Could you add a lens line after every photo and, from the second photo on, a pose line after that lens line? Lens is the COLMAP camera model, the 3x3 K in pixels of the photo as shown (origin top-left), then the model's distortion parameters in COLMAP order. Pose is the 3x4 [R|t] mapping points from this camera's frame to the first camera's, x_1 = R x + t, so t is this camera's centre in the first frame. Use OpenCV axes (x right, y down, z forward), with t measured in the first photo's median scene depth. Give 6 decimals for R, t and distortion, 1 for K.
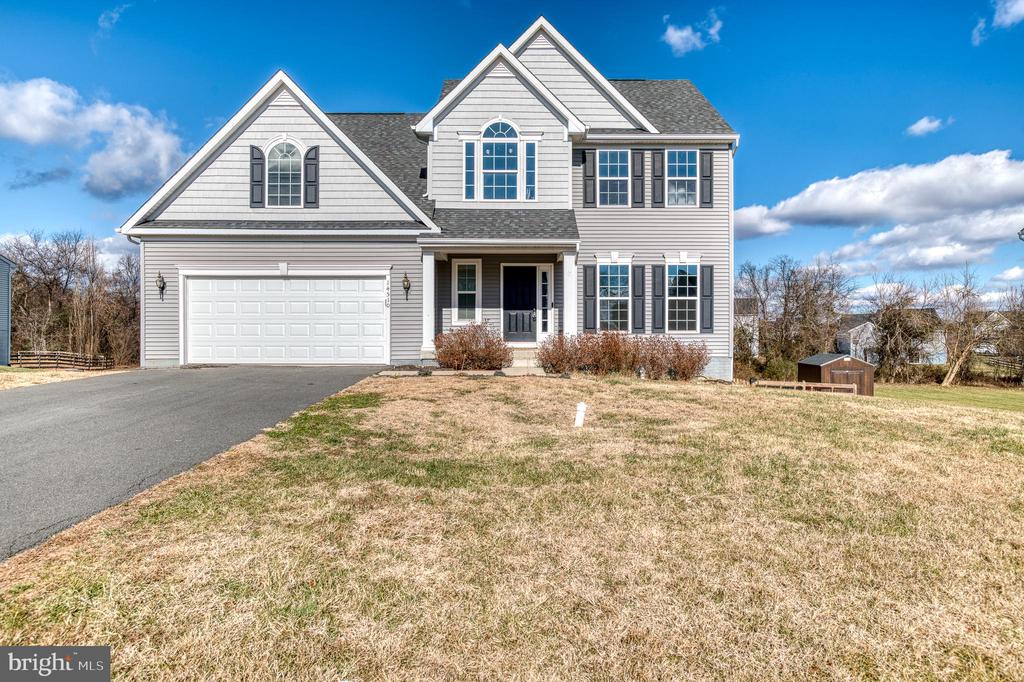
lens RADIAL K [[697.8, 0, 512.0], [0, 697.8, 341.0], [0, 0, 1]] dist [-0.005002, -0.000969]
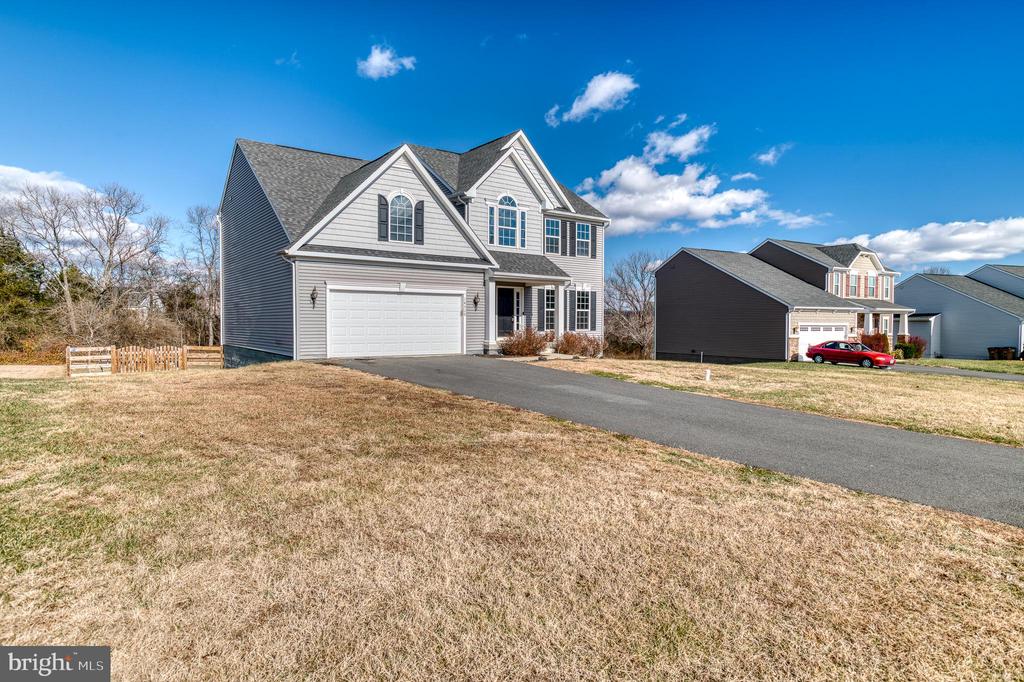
lens RADIAL K [[591.1, 0, 512.0], [0, 591.1, 341.0], [0, 0, 1]] dist [-0.027462, 0.000154]
pose [[0.802193, -0.016059, 0.596848, -0.797086], [-0.001181, 0.999594, 0.028483, -0.028268], [-0.597063, -0.023554, 0.801848, -0.067014]]
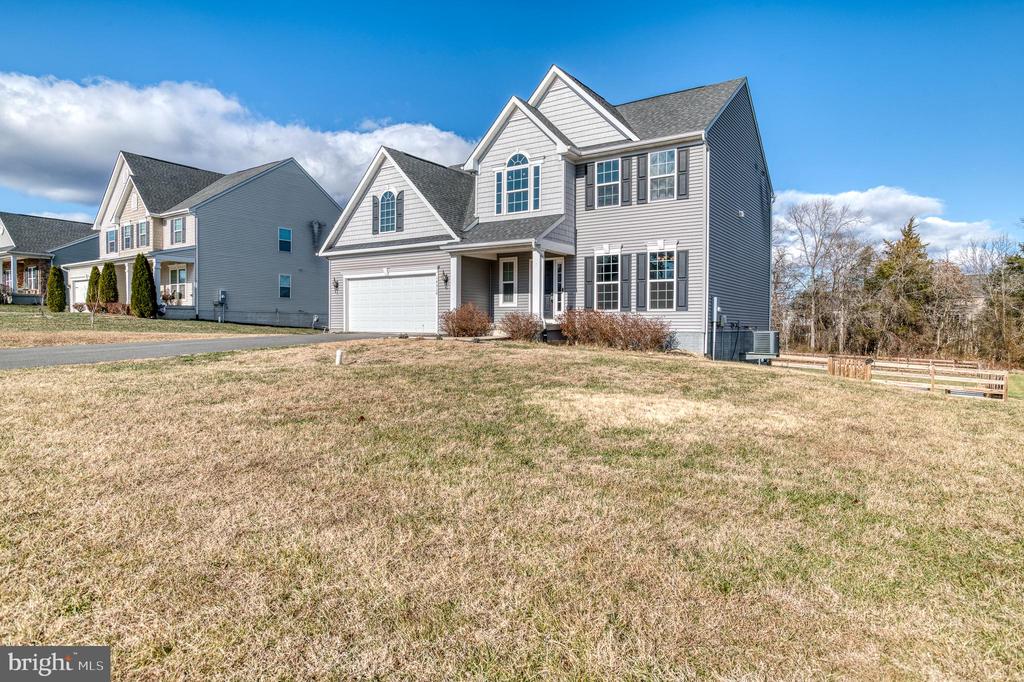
lens RADIAL K [[591.1, 0, 512.0], [0, 591.1, 341.0], [0, 0, 1]] dist [-0.027462, 0.000154]
pose [[0.821852, 0.019470, -0.569369, 0.622118], [-0.006194, 0.999662, 0.025244, 0.015873], [0.569668, -0.017220, 0.821695, 0.060915]]
